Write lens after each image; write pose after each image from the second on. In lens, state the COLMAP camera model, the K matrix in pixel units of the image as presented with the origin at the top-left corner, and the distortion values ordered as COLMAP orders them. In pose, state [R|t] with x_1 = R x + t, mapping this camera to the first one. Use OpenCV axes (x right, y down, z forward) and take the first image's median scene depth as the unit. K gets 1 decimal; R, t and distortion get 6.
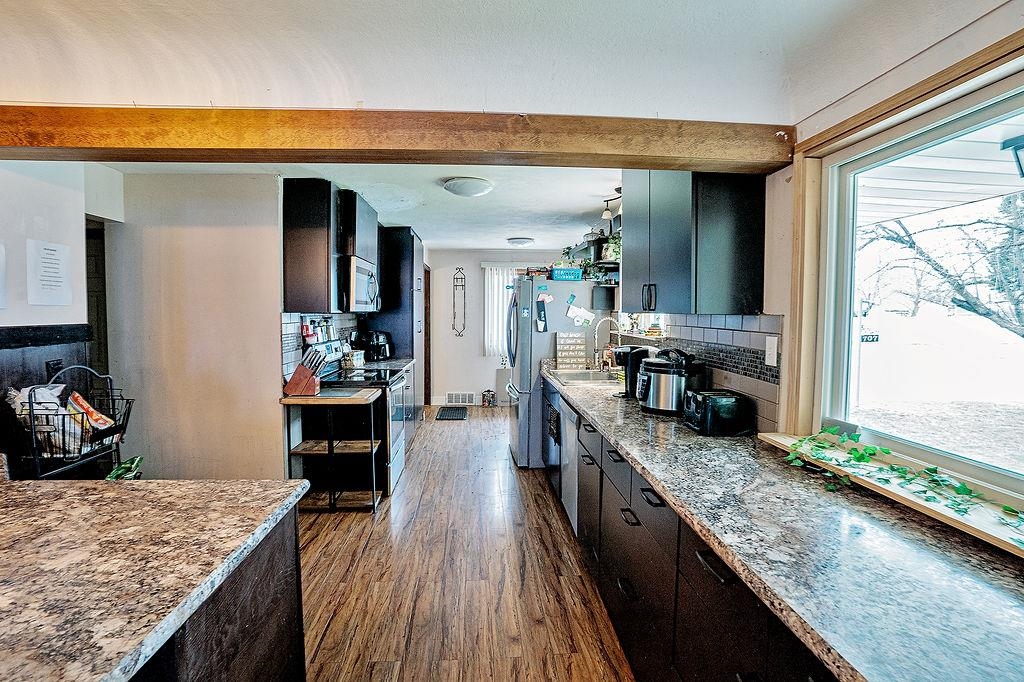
lens RADIAL K [[478.4, 0, 516.4], [0, 478.4, 336.5], [0, 0, 1]] dist [-0.070123, 0.028808]
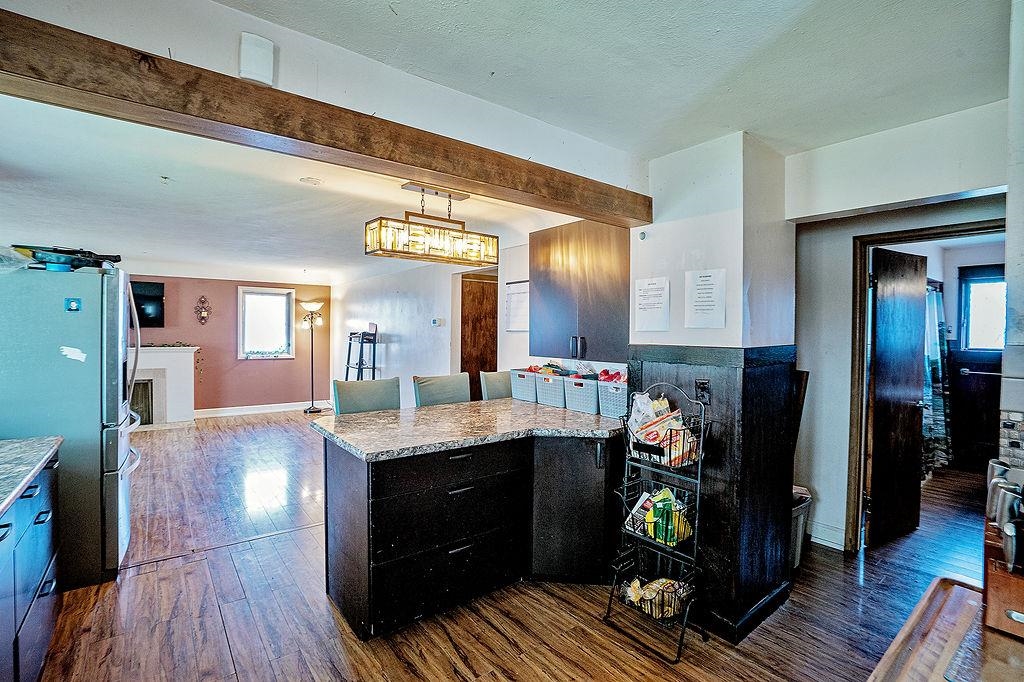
lens RADIAL K [[478.4, 0, 516.4], [0, 478.4, 336.5], [0, 0, 1]] dist [-0.070123, 0.028808]
pose [[-0.833389, -0.005850, -0.552656, -0.018470], [-0.043300, 0.997562, 0.054736, -0.043661], [0.550988, 0.069546, -0.831610, 0.815721]]
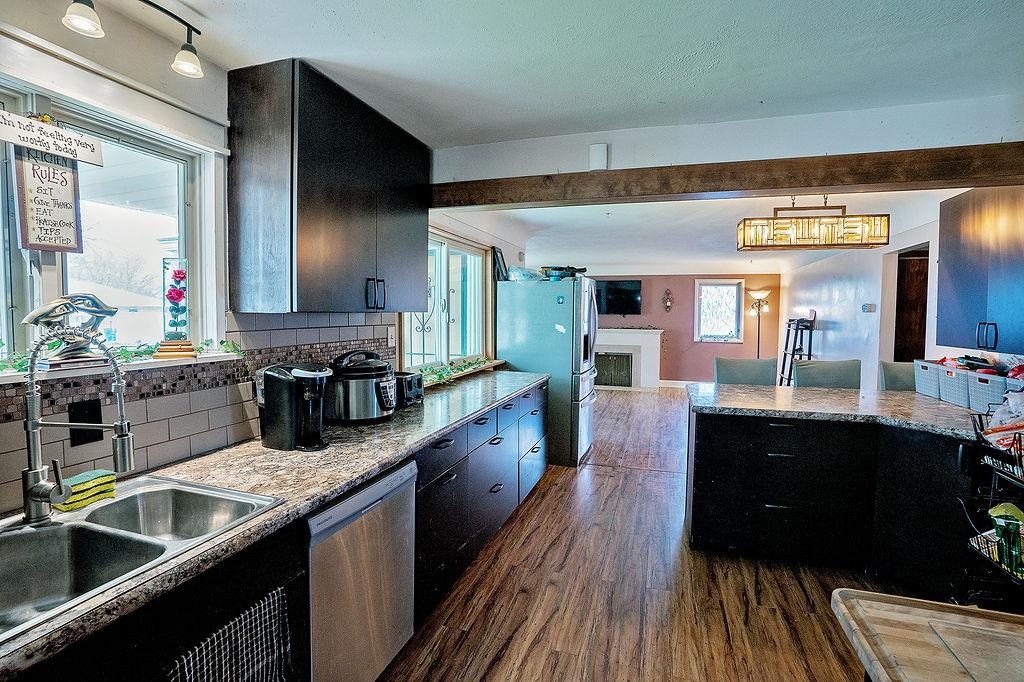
lens RADIAL K [[478.4, 0, 516.4], [0, 478.4, 336.5], [0, 0, 1]] dist [-0.070123, 0.028808]
pose [[-0.927912, -0.030194, 0.371575, -0.168974], [0.007163, 0.995086, 0.098750, -0.051804], [-0.372731, 0.094293, -0.923136, 1.016241]]
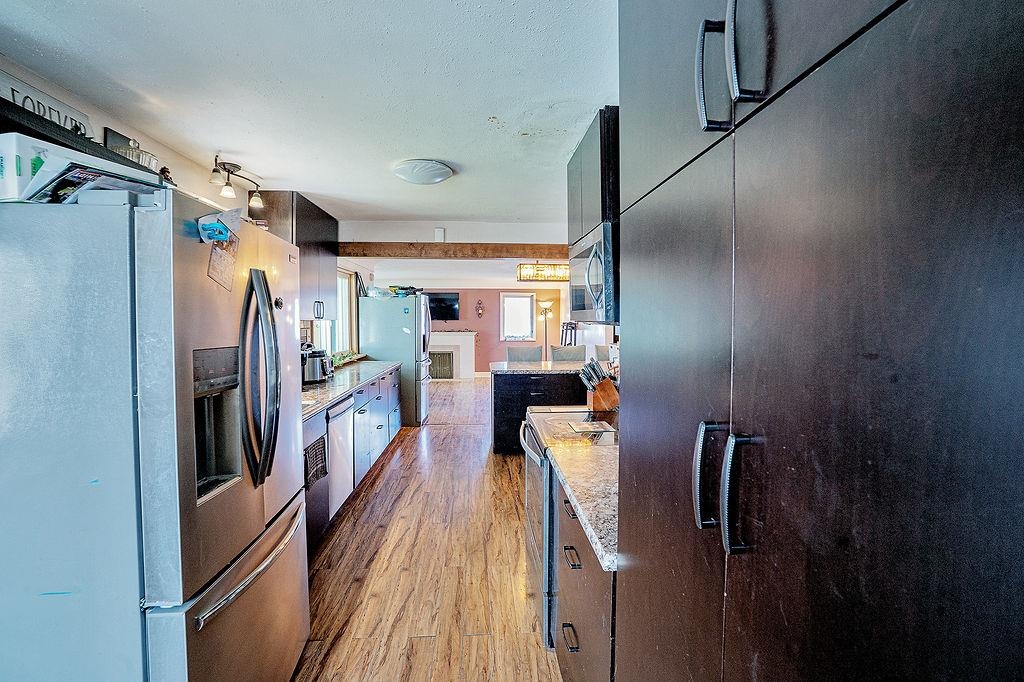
lens RADIAL K [[478.4, 0, 516.4], [0, 478.4, 336.5], [0, 0, 1]] dist [-0.070123, 0.028808]
pose [[-0.999979, -0.006170, 0.001864, -0.216776], [-0.005985, 0.996213, 0.086736, -0.078115], [-0.002392, 0.086723, -0.996230, 1.500859]]
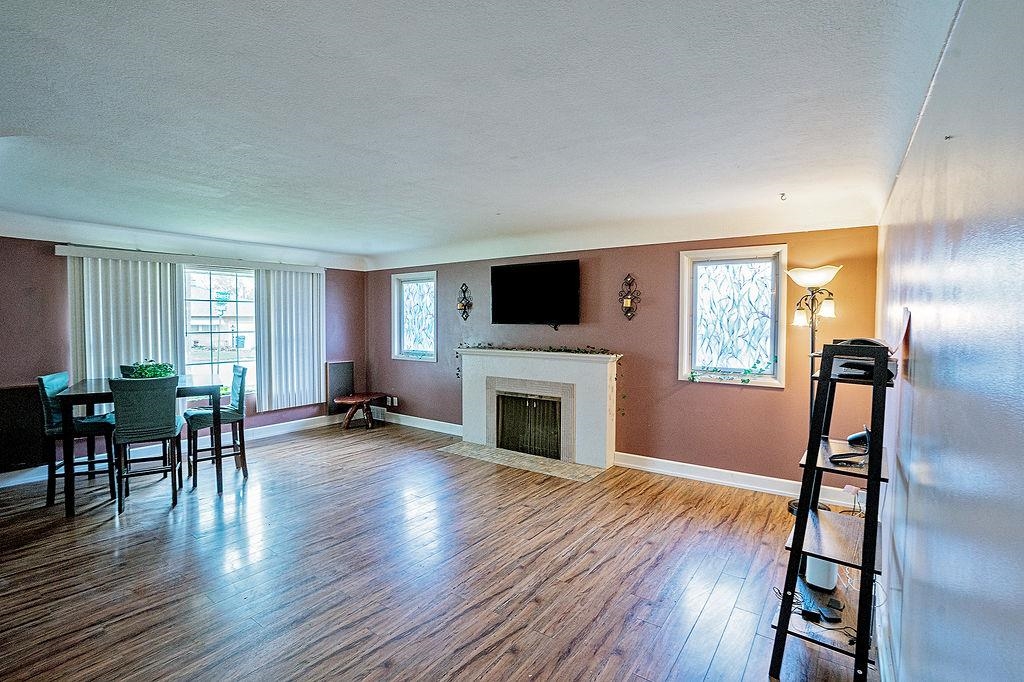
lens RADIAL K [[478.4, 0, 516.4], [0, 478.4, 336.5], [0, 0, 1]] dist [-0.070123, 0.028808]
pose [[-0.761106, -0.029243, 0.647968, -0.511663], [0.027592, 0.996619, 0.077387, 0.001595], [-0.648040, 0.076778, -0.757726, -0.222678]]
